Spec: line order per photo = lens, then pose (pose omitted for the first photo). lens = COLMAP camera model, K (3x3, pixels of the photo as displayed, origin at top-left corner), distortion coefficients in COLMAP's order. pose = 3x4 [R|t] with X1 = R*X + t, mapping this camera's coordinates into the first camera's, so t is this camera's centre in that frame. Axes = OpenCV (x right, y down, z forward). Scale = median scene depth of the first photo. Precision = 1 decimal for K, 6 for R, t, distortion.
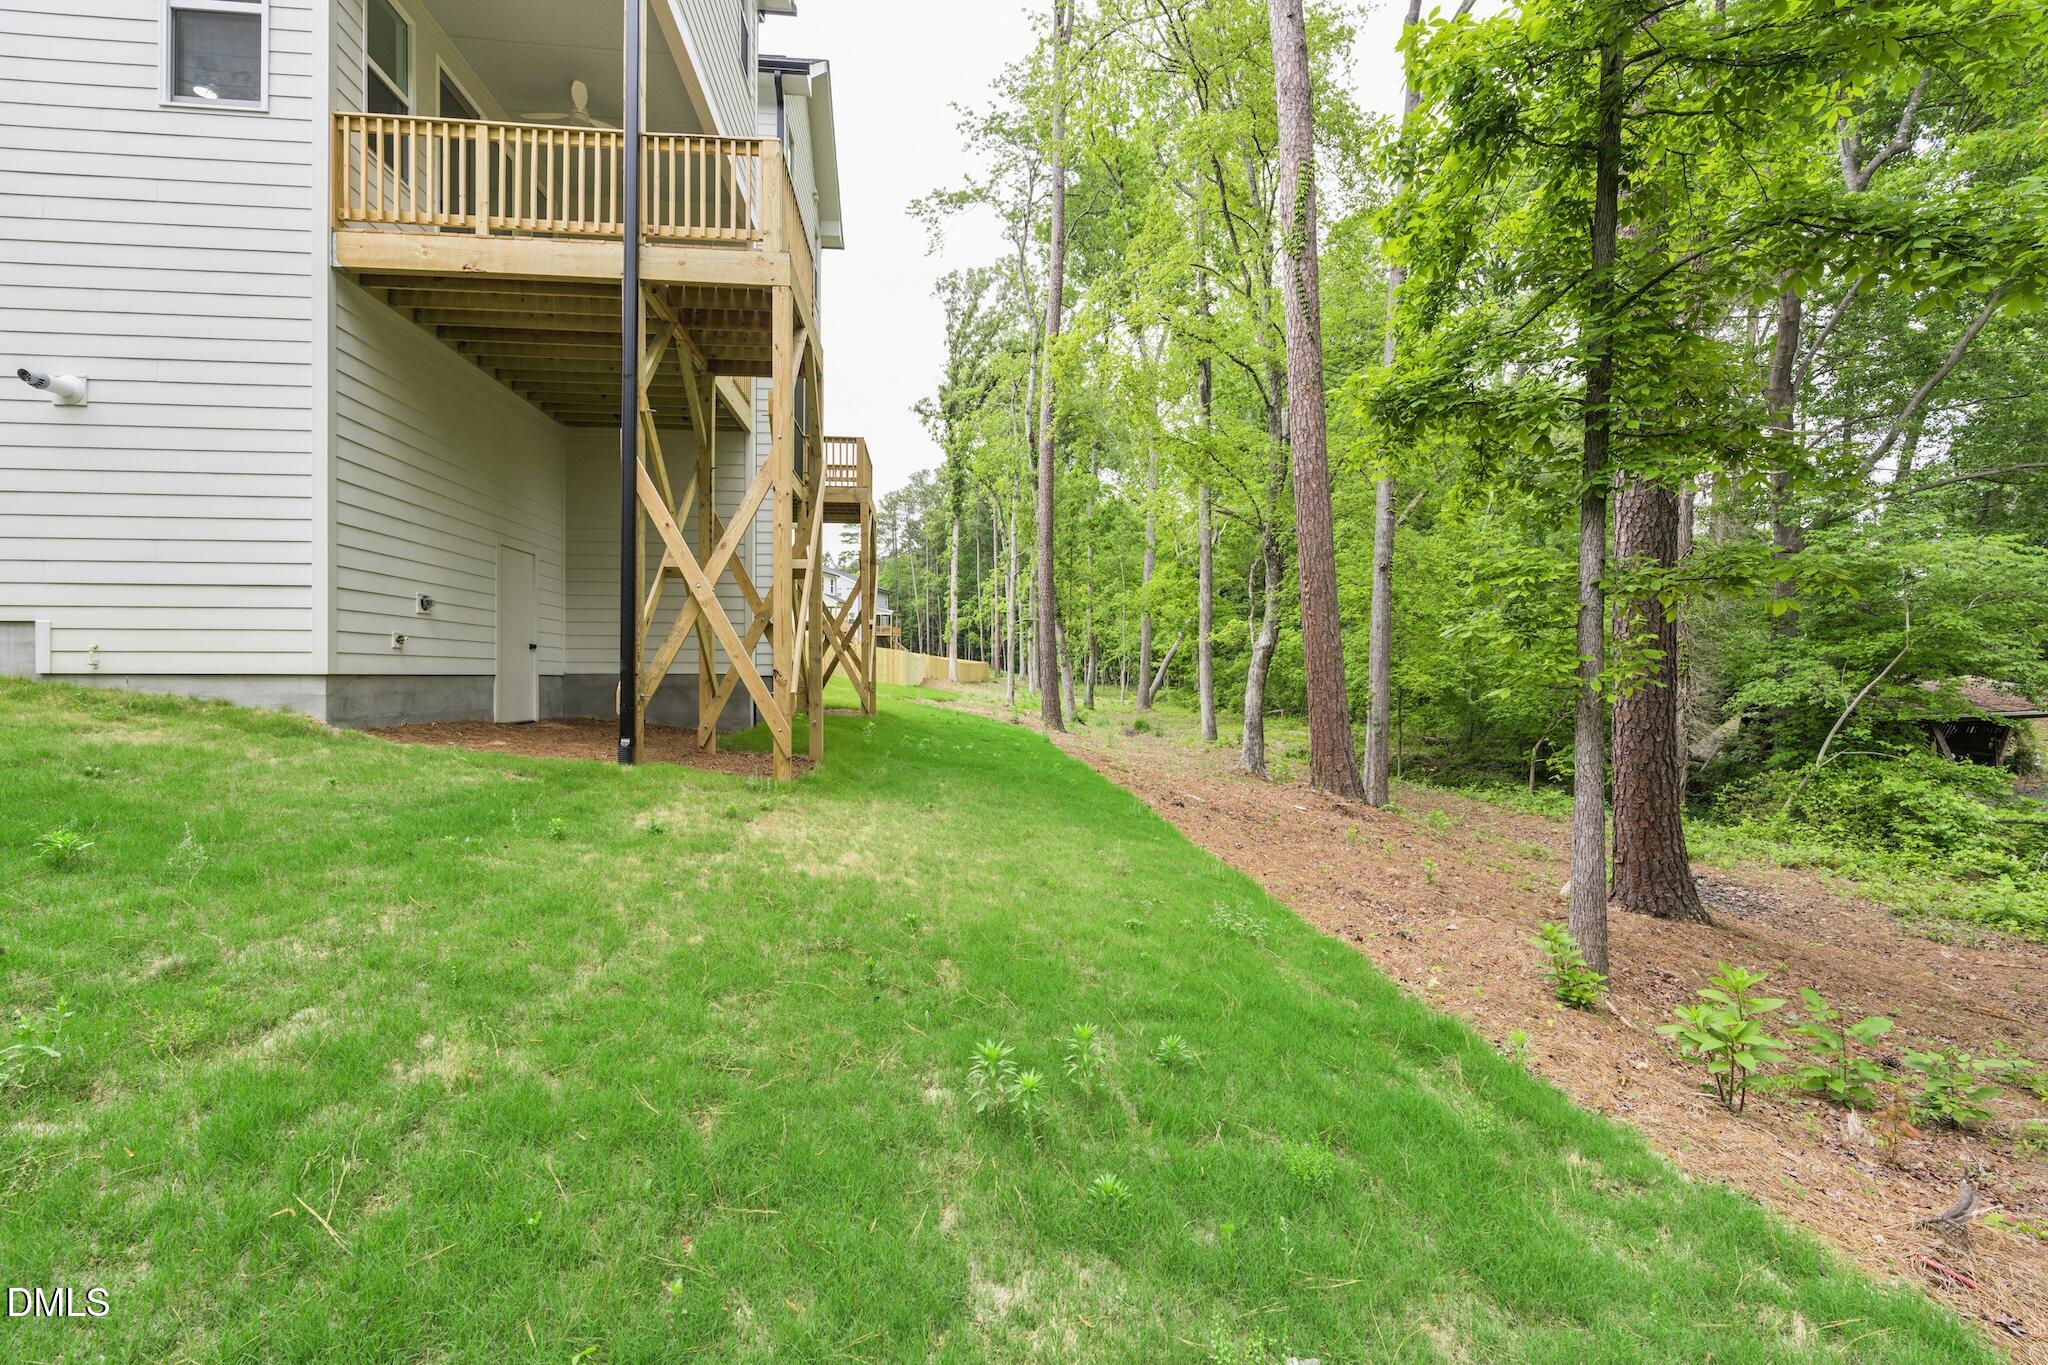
lens RADIAL K [[922.4, 0, 1024.8], [0, 922.4, 676.1], [0, 0, 1]] dist [0.005062, 0.001384]
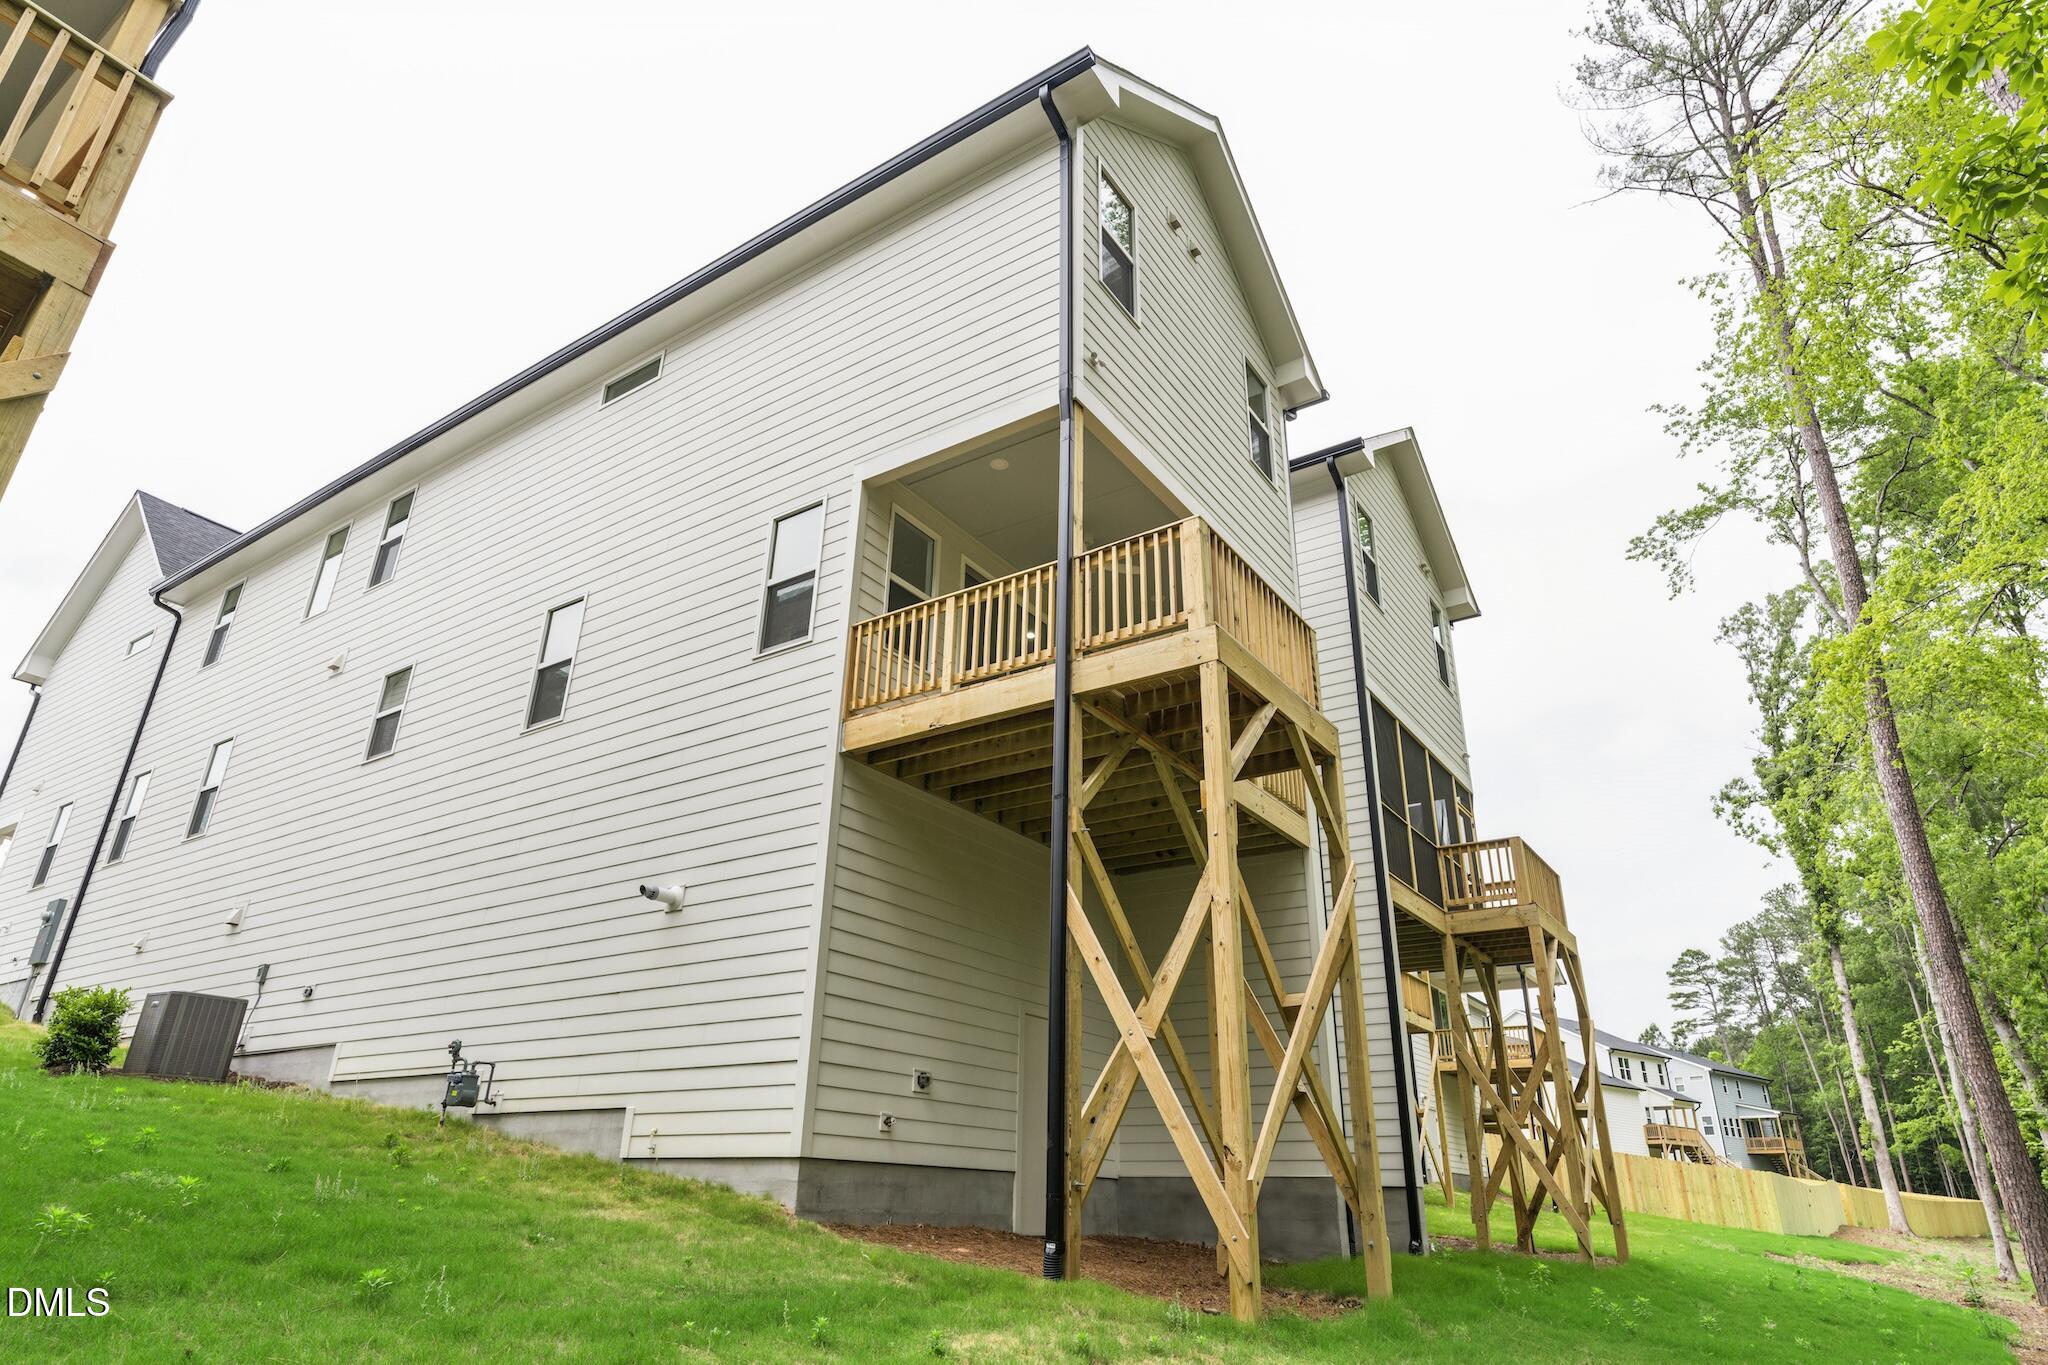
lens RADIAL K [[1187.6, 0, 1019.8], [0, 1187.6, 683.9], [0, 0, 1]] dist [0.002473, 0.001509]
pose [[0.768366, -0.247349, -0.590281, 0.244777], [-0.017814, 0.913676, -0.406052, 0.043453], [0.639762, 0.322512, 0.697632, 0.133797]]
